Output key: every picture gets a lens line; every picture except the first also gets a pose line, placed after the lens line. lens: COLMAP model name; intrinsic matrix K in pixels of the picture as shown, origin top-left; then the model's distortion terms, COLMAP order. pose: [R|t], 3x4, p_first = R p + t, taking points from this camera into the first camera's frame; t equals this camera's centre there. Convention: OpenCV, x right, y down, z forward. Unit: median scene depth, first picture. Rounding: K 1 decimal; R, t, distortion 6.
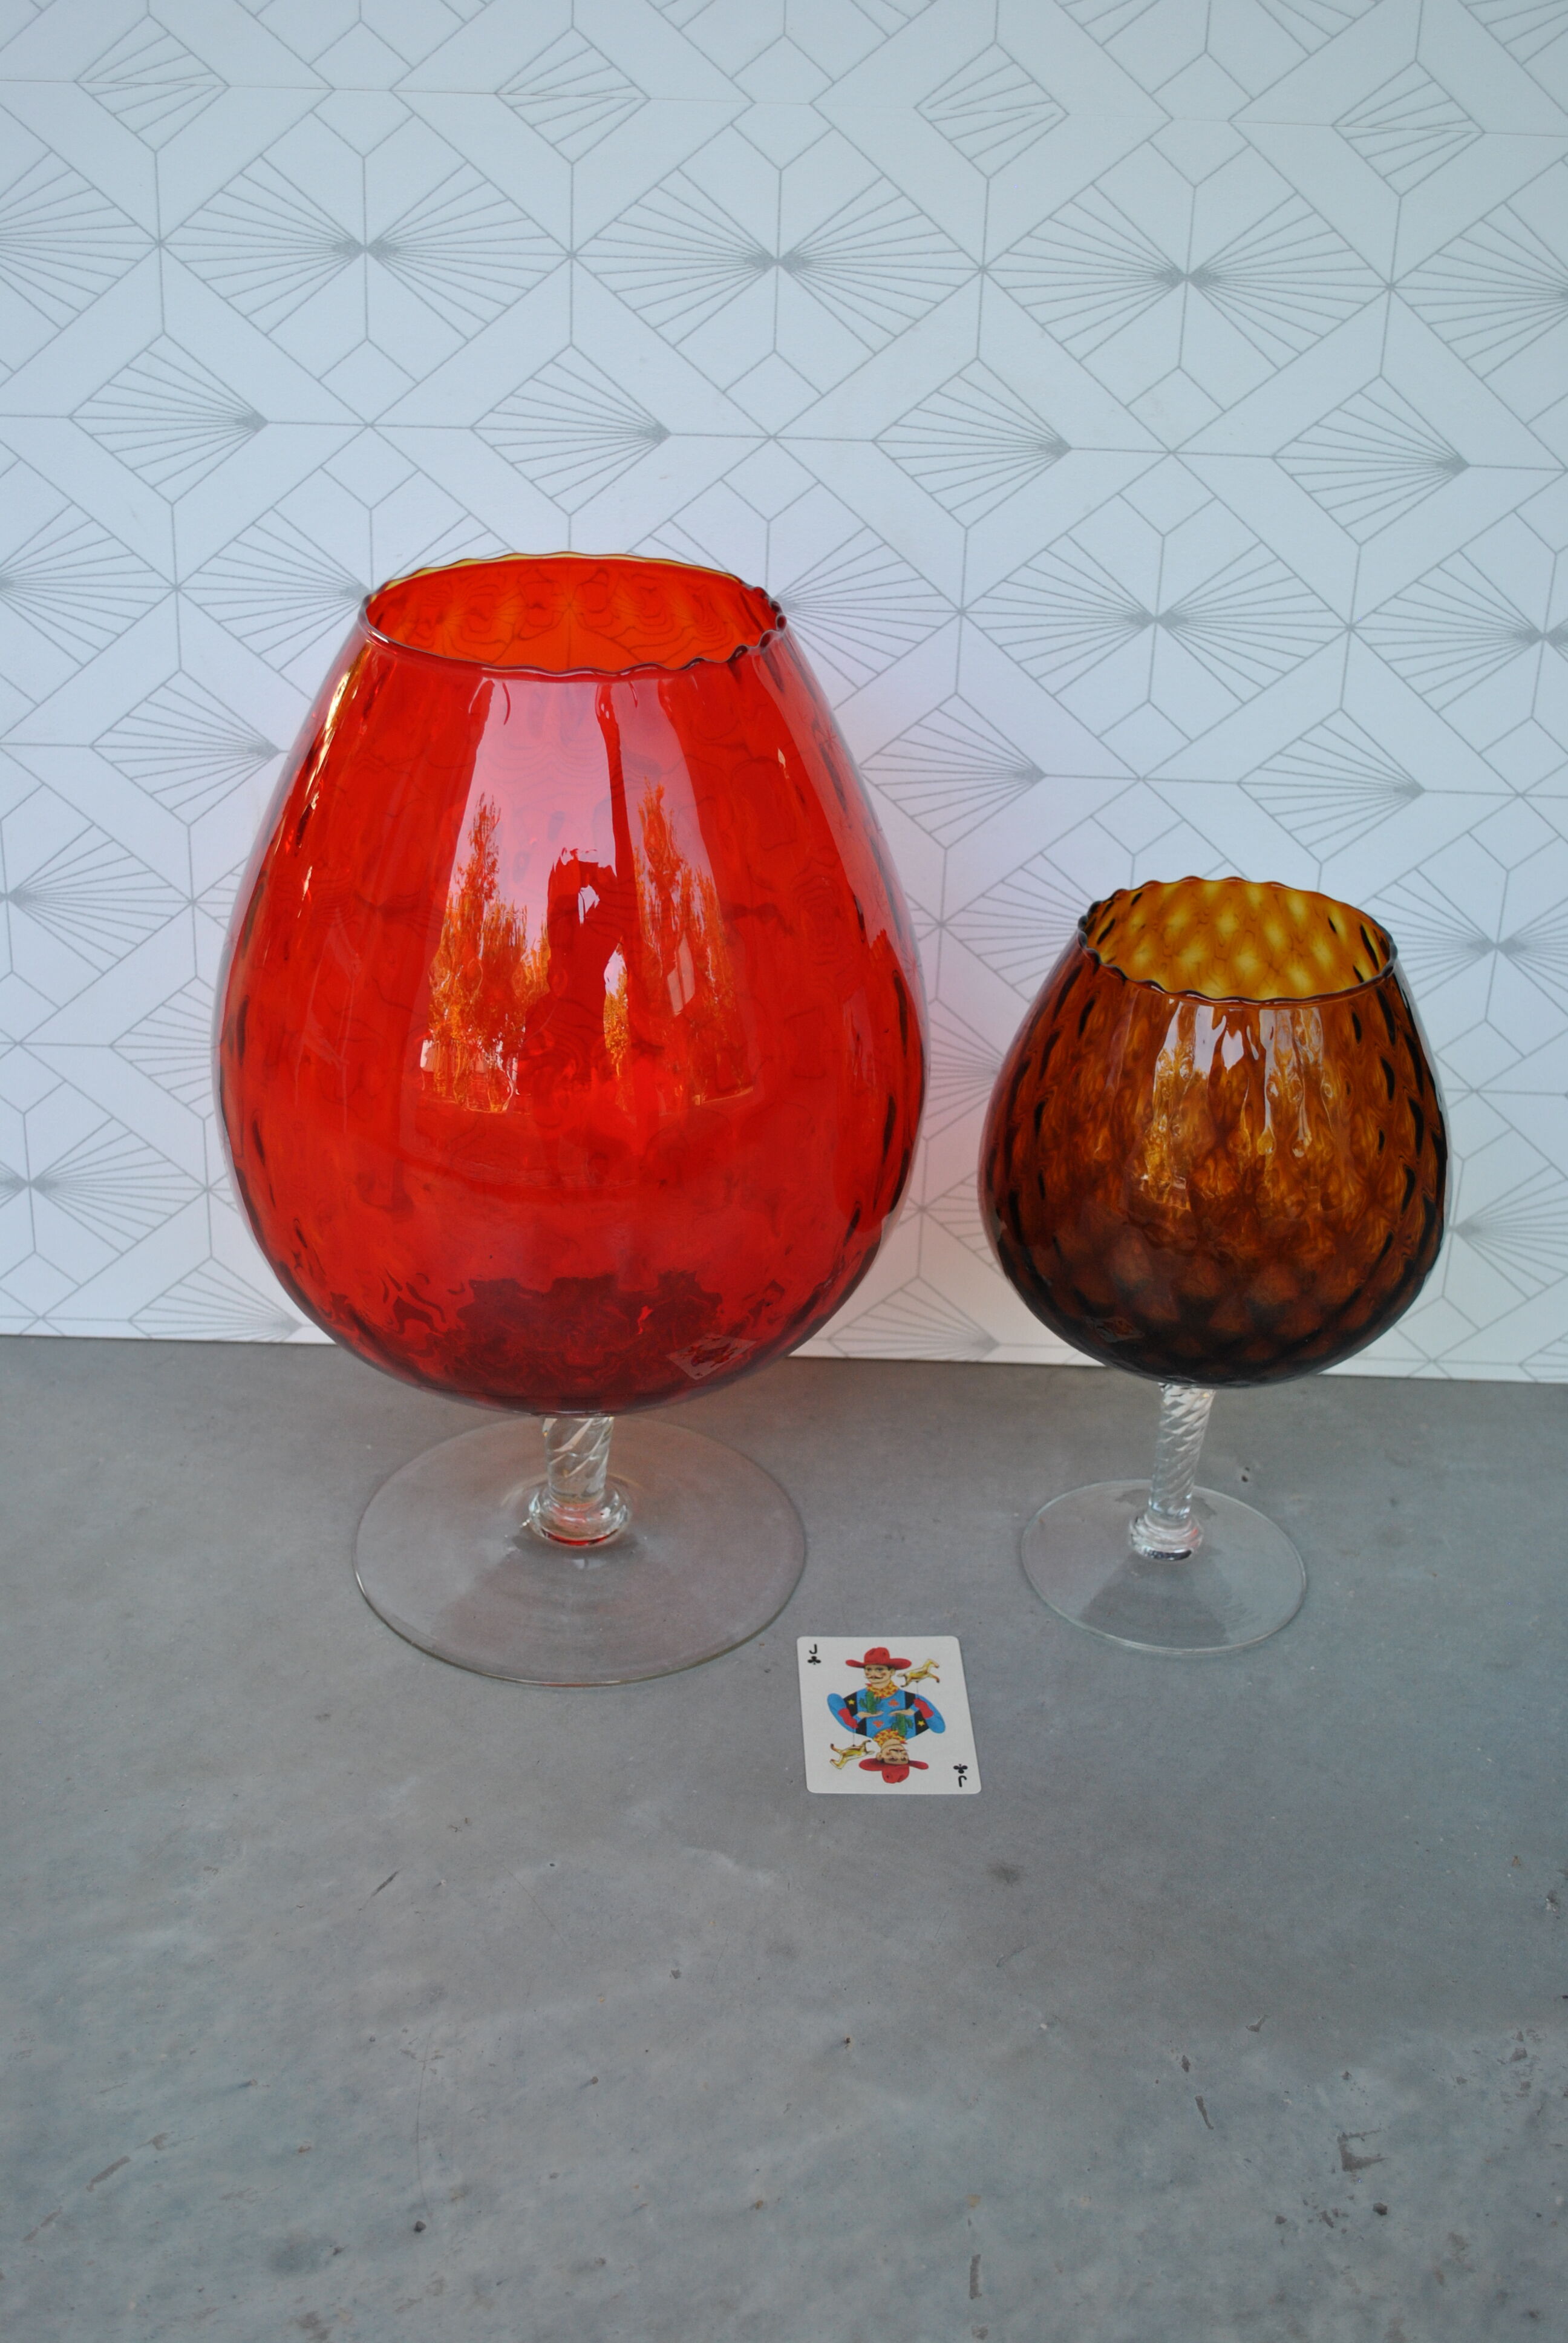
lens RADIAL K [[2458.5, 0, 778.8], [0, 2458.5, 1171.9], [0, 0, 1]] dist [-0.057509, 0.000000]
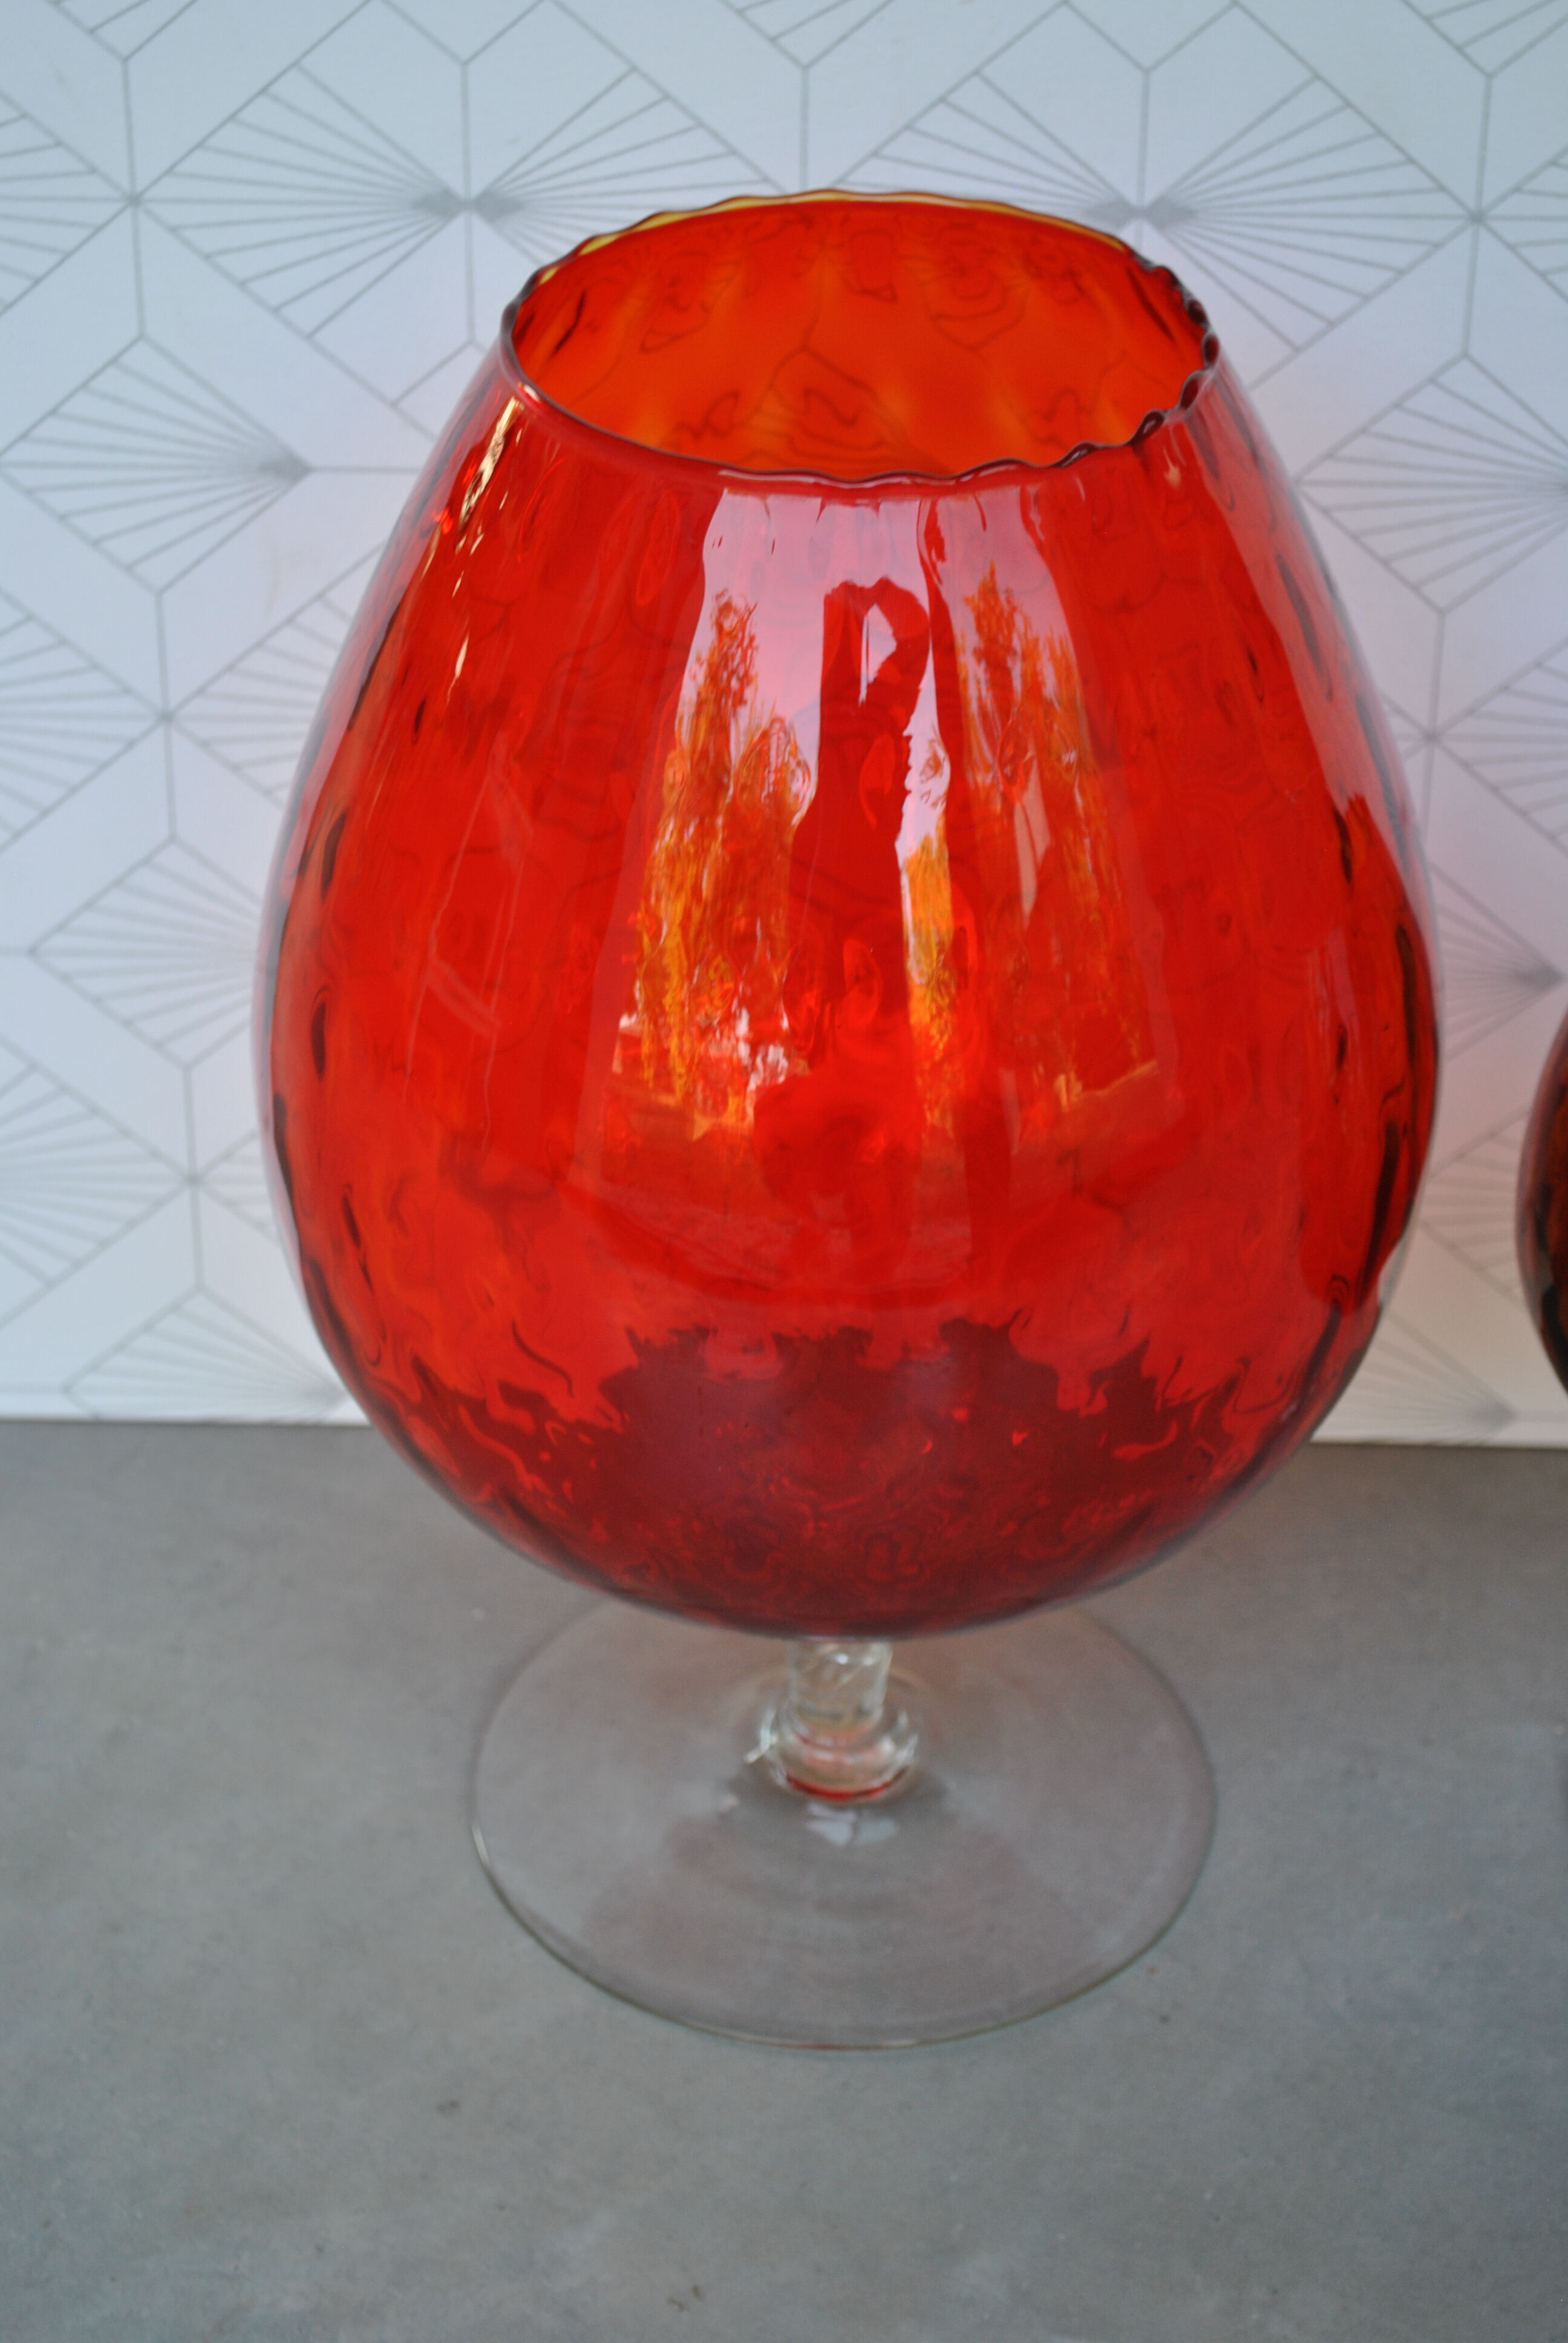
lens RADIAL K [[4357.7, 0, 778.7], [0, 4357.7, 1174.8], [0, 0, 1]] dist [0.028909, 0.000000]
pose [[0.999040, -0.009448, -0.042766, -0.053031], [0.013557, 0.995208, 0.096838, -0.113797], [0.041646, -0.097324, 0.994381, -0.064683]]
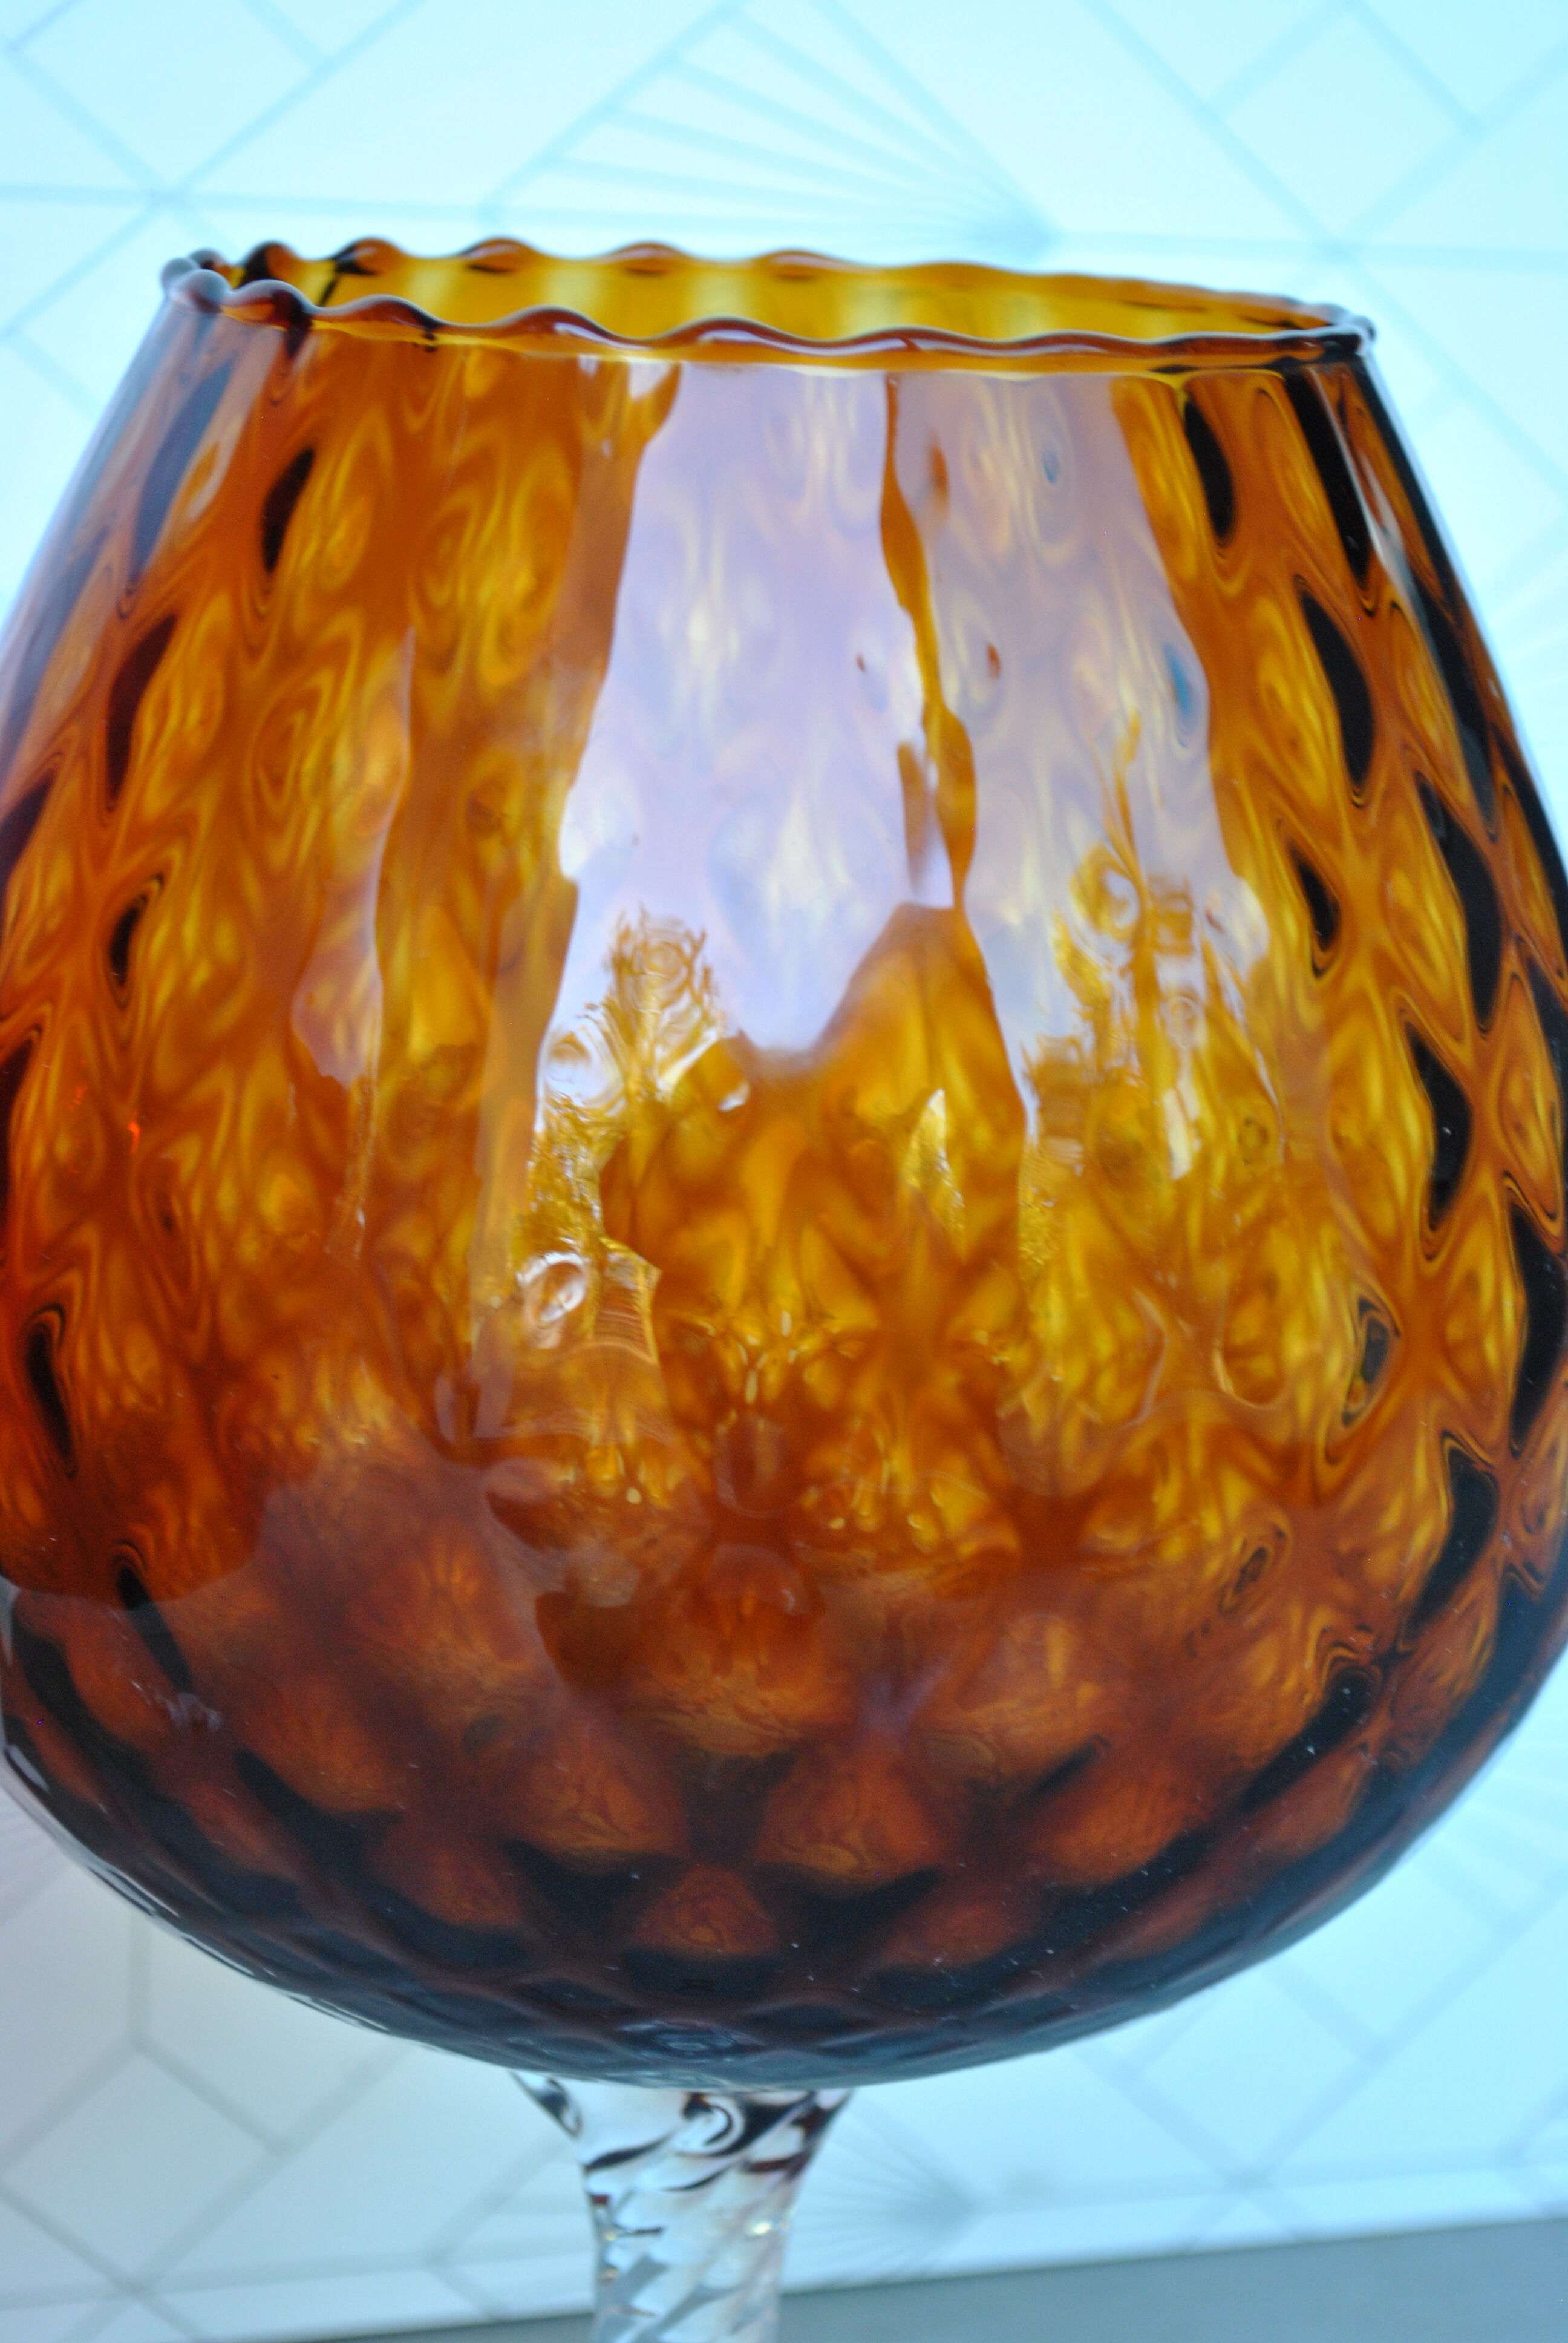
lens RADIAL K [[5220.0, 0, 781.4], [0, 5220.0, 1178.6], [0, 0, 1]] dist [0.053279, 0.000000]
pose [[0.930697, -0.063703, 0.360200, -0.017802], [0.149600, 0.964888, -0.215898, 0.109379], [-0.333800, 0.254821, 0.907548, 0.486827]]
